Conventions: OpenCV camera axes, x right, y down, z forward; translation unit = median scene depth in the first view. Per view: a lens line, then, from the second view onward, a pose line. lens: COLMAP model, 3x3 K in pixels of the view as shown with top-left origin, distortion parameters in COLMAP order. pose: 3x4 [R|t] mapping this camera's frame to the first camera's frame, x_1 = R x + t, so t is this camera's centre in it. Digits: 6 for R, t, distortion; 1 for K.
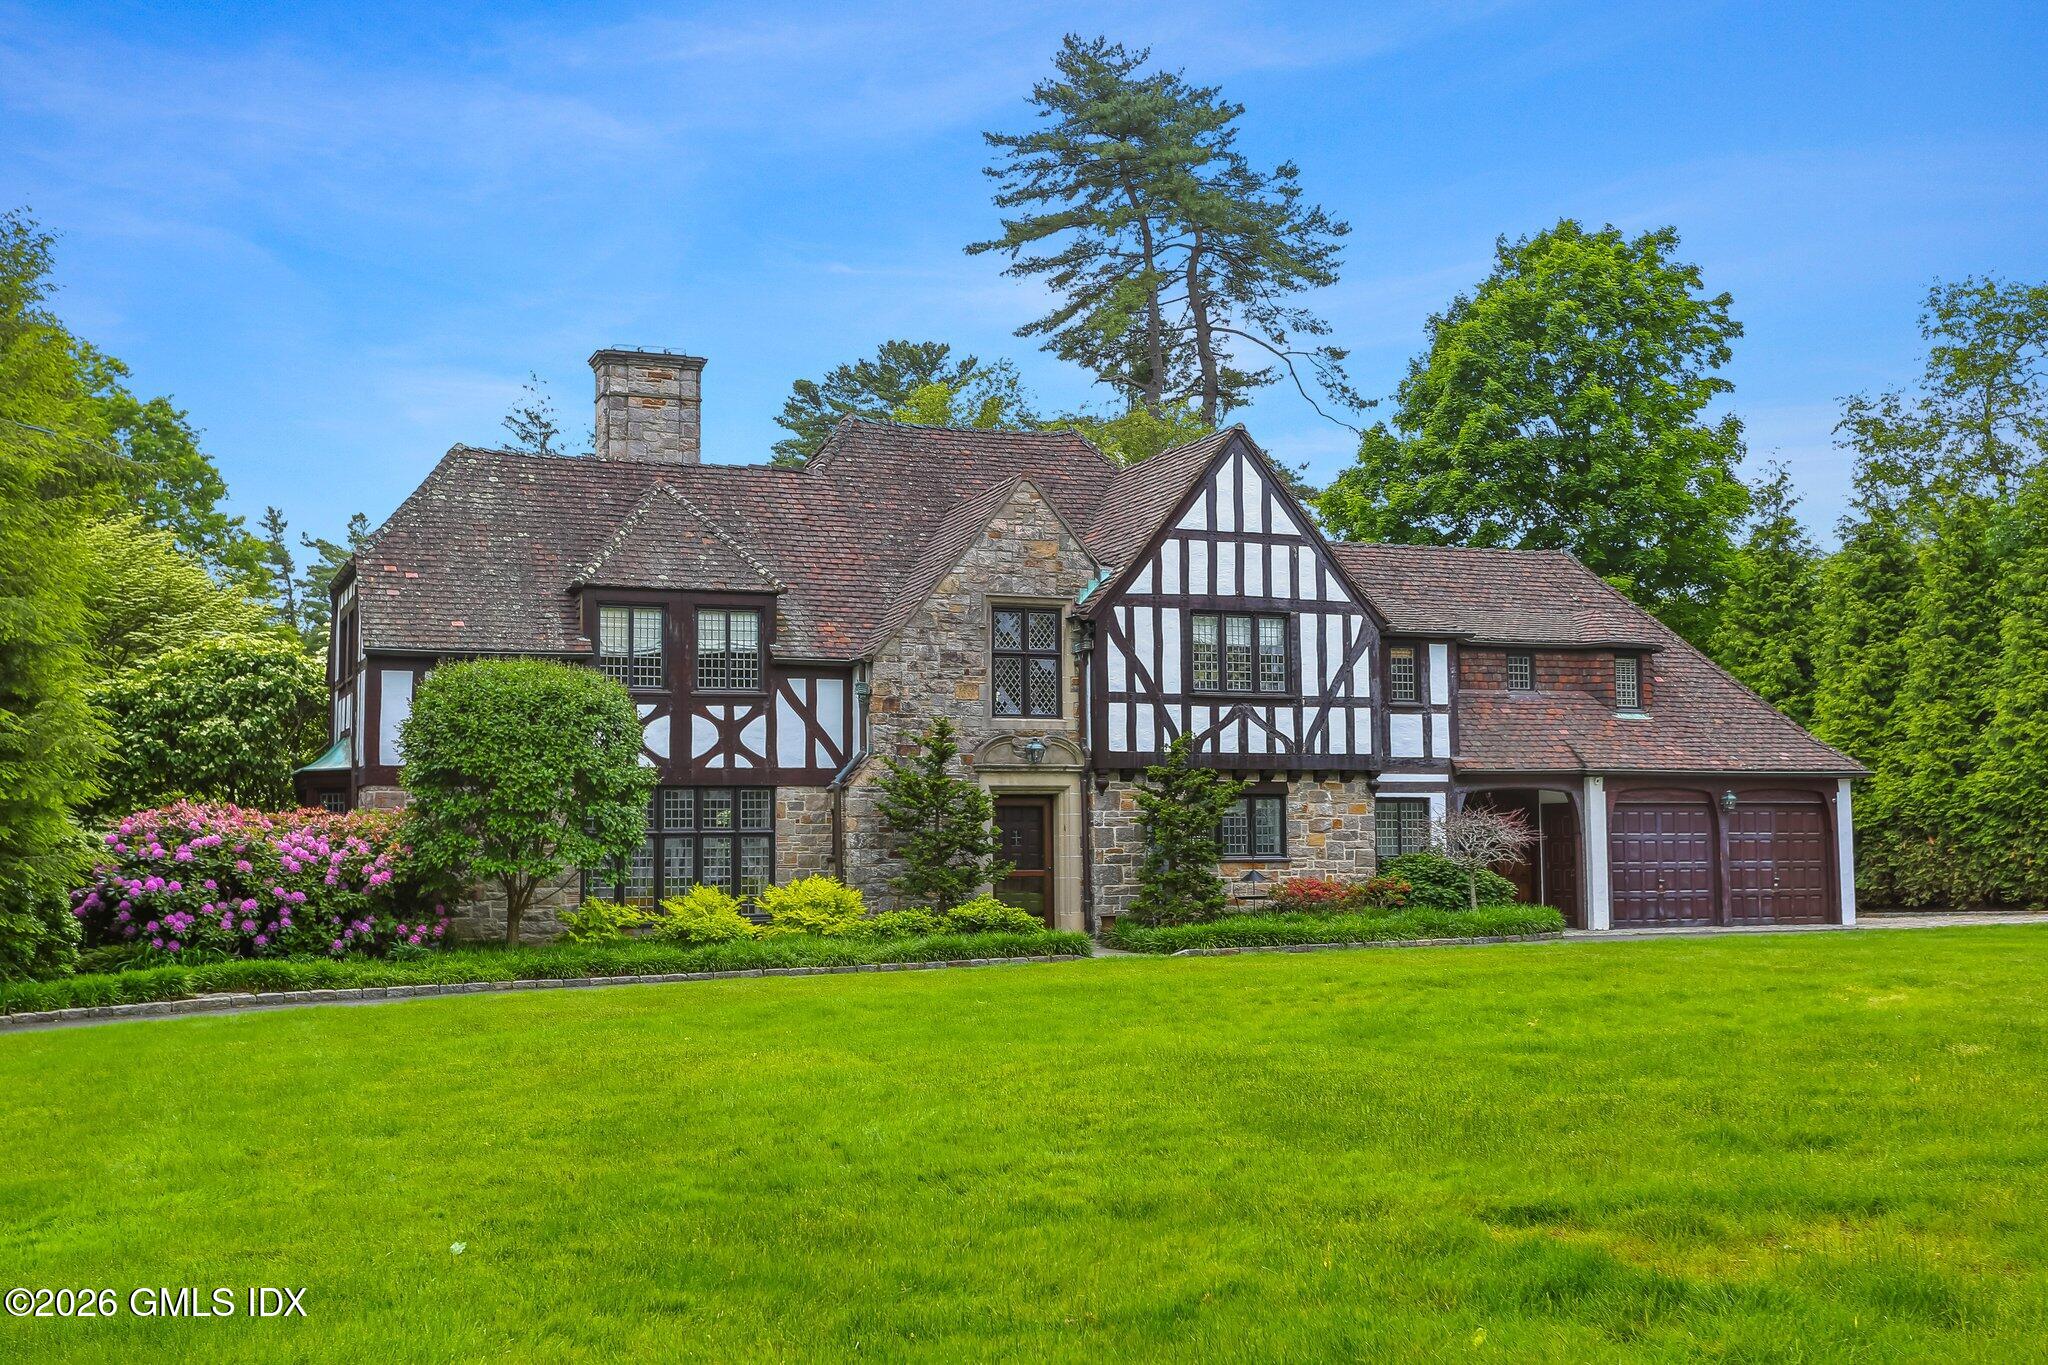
lens RADIAL K [[2339.1, 0, 1031.9], [0, 2339.1, 676.5], [0, 0, 1]] dist [0.016872, 0.000000]
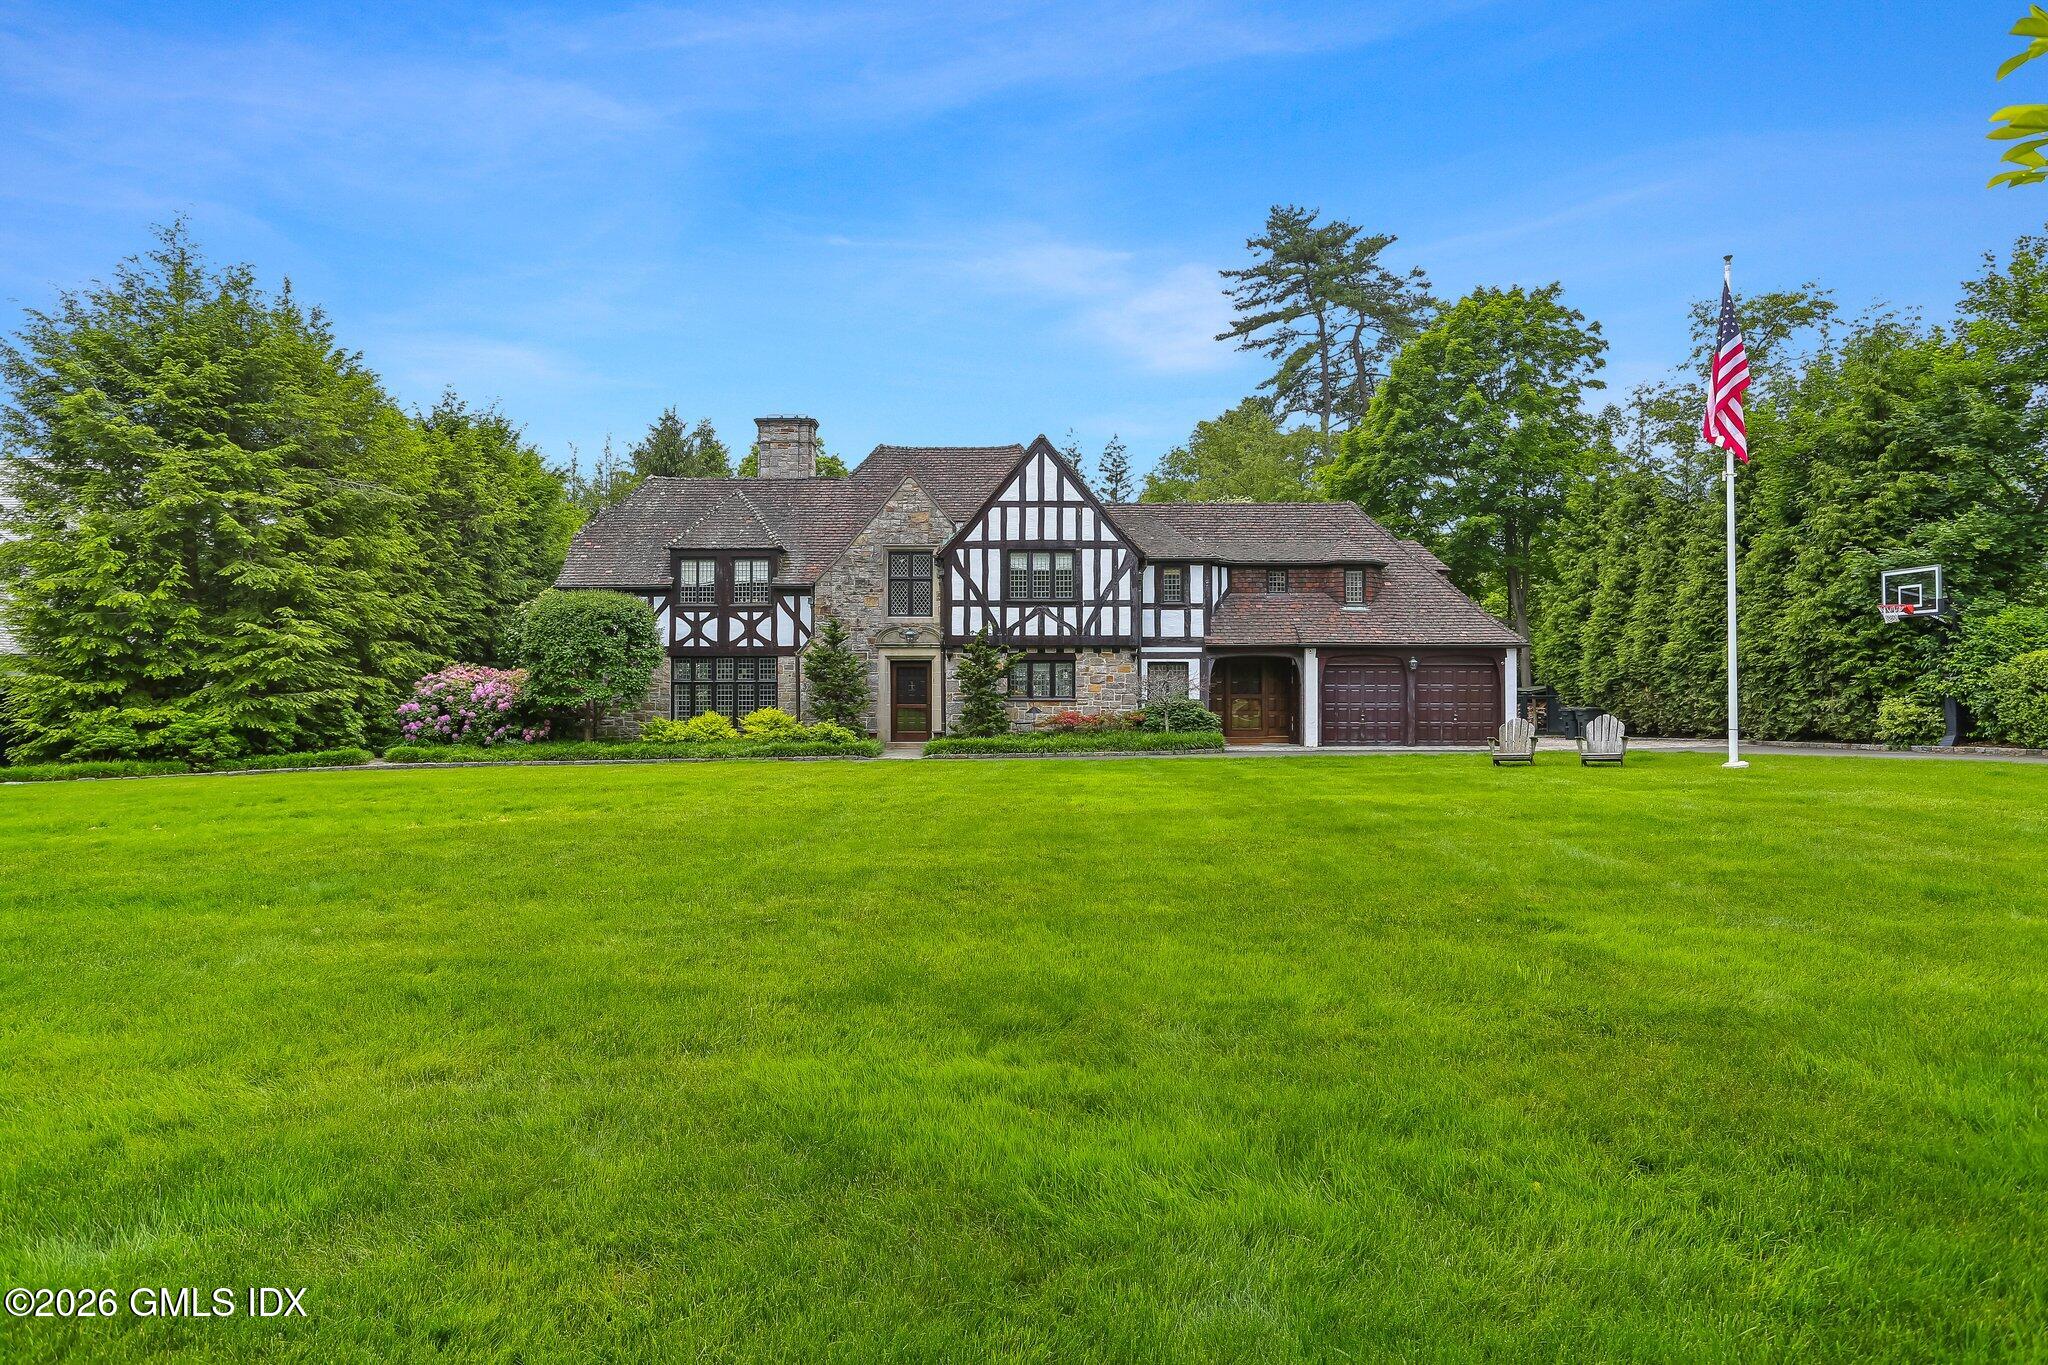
lens RADIAL K [[1238.0, 0, 1016.3], [0, 1238.0, 675.7], [0, 0, 1]] dist [-0.041299, -0.003190]
pose [[0.920012, 0.005273, -0.391856, 0.414248], [0.022568, 0.997537, 0.066408, 0.002564], [0.391241, -0.069939, 0.917627, 0.189209]]
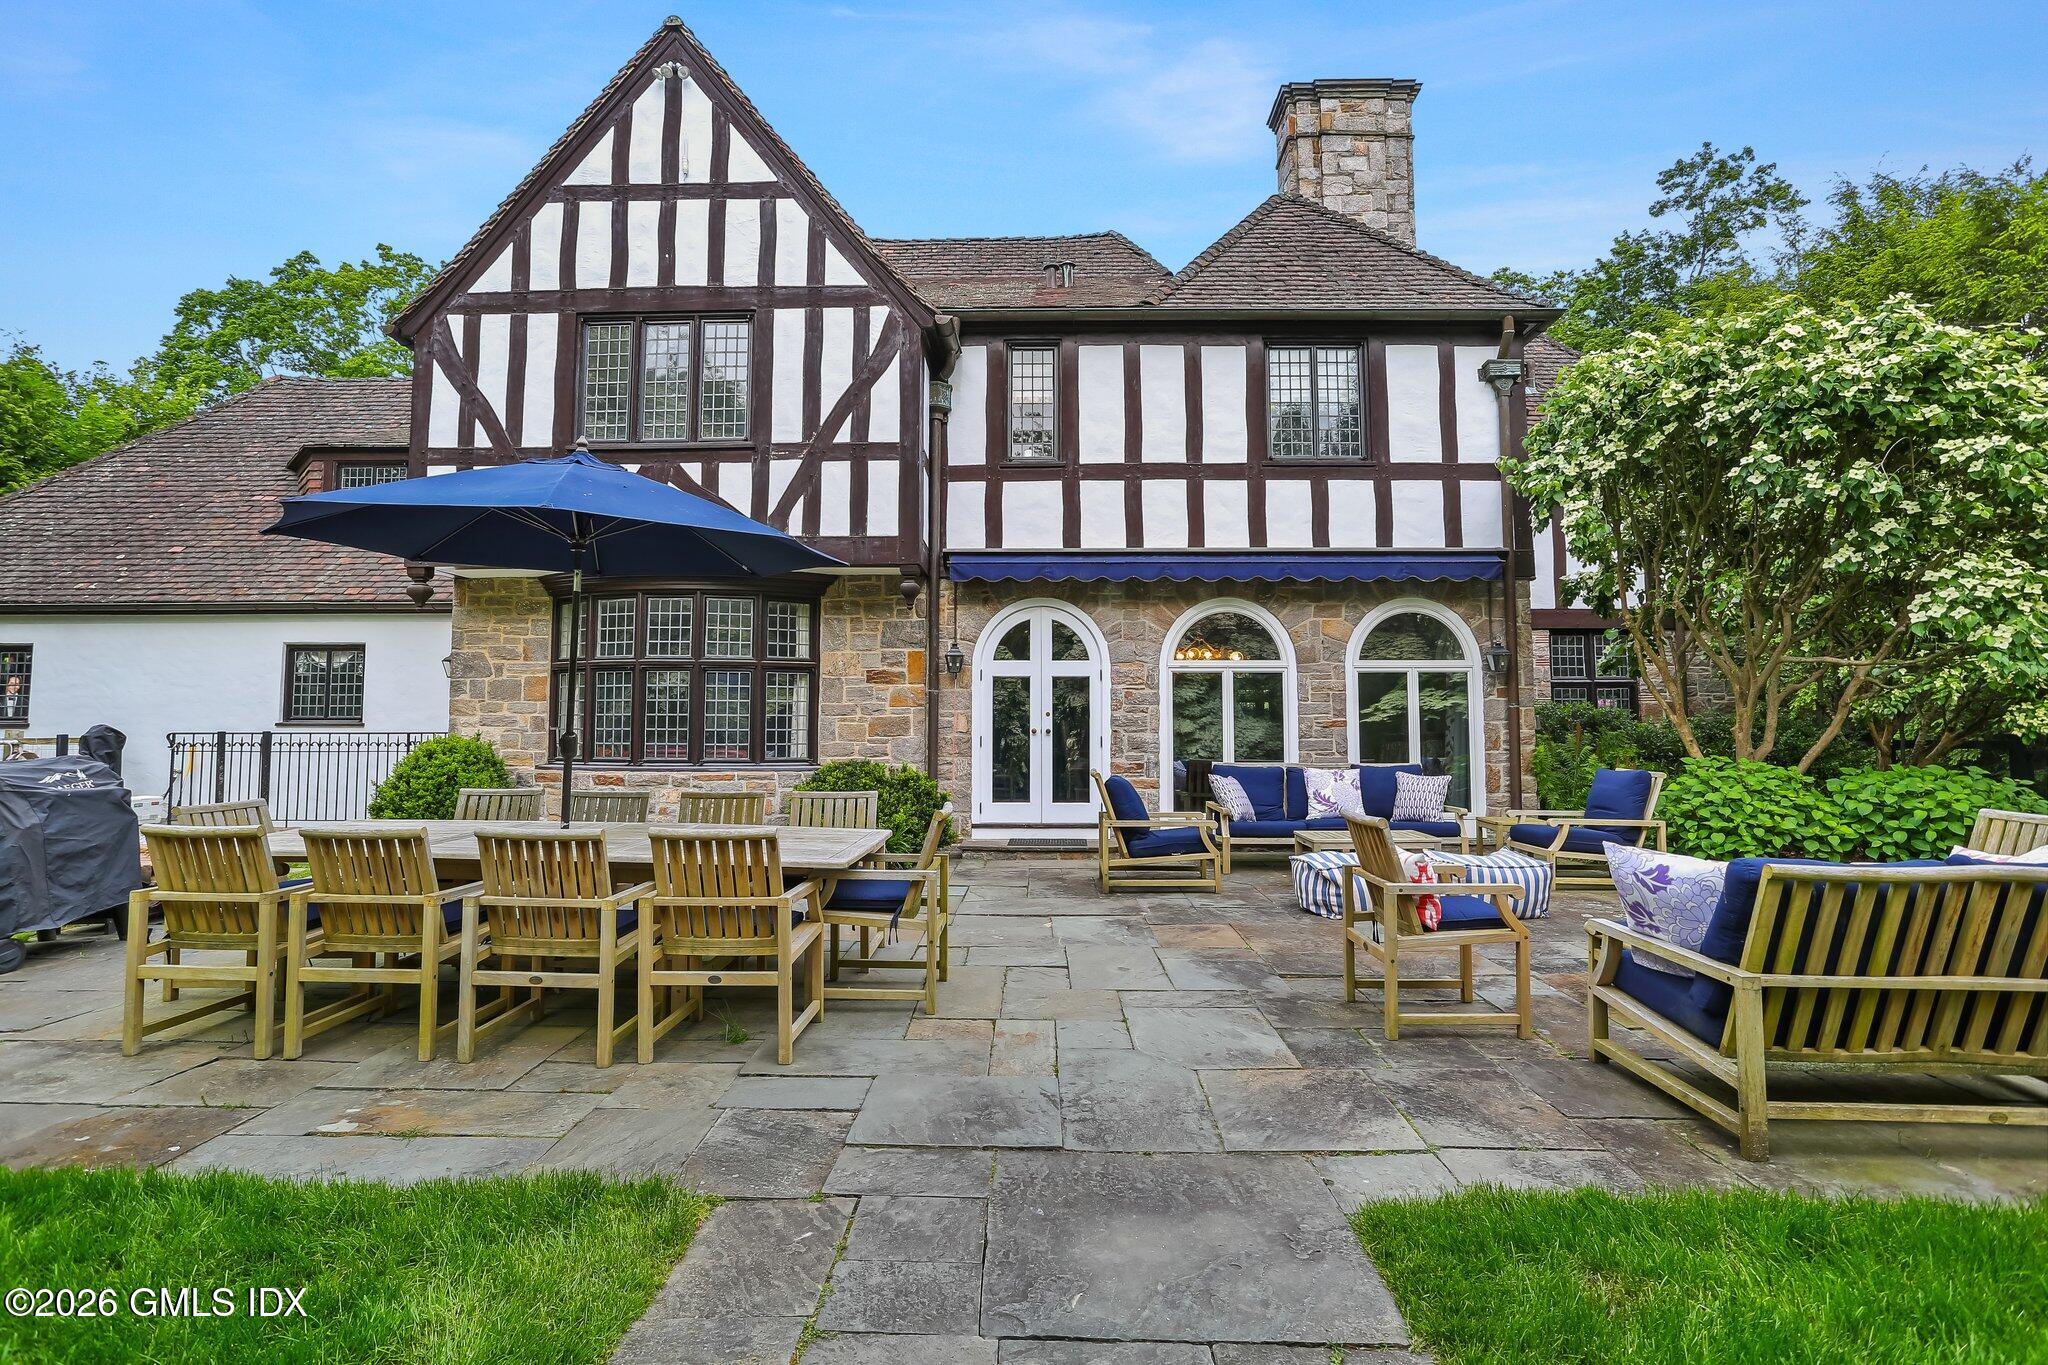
lens RADIAL K [[992.9, 0, 1011.2], [0, 992.9, 647.7], [0, 0, 1]] dist [-0.044094, 0.025140]
pose [[0.909127, -0.011299, -0.416366, 0.278163], [0.021757, 0.999556, 0.020380, 0.057379], [0.415950, -0.027587, 0.908969, 0.800869]]
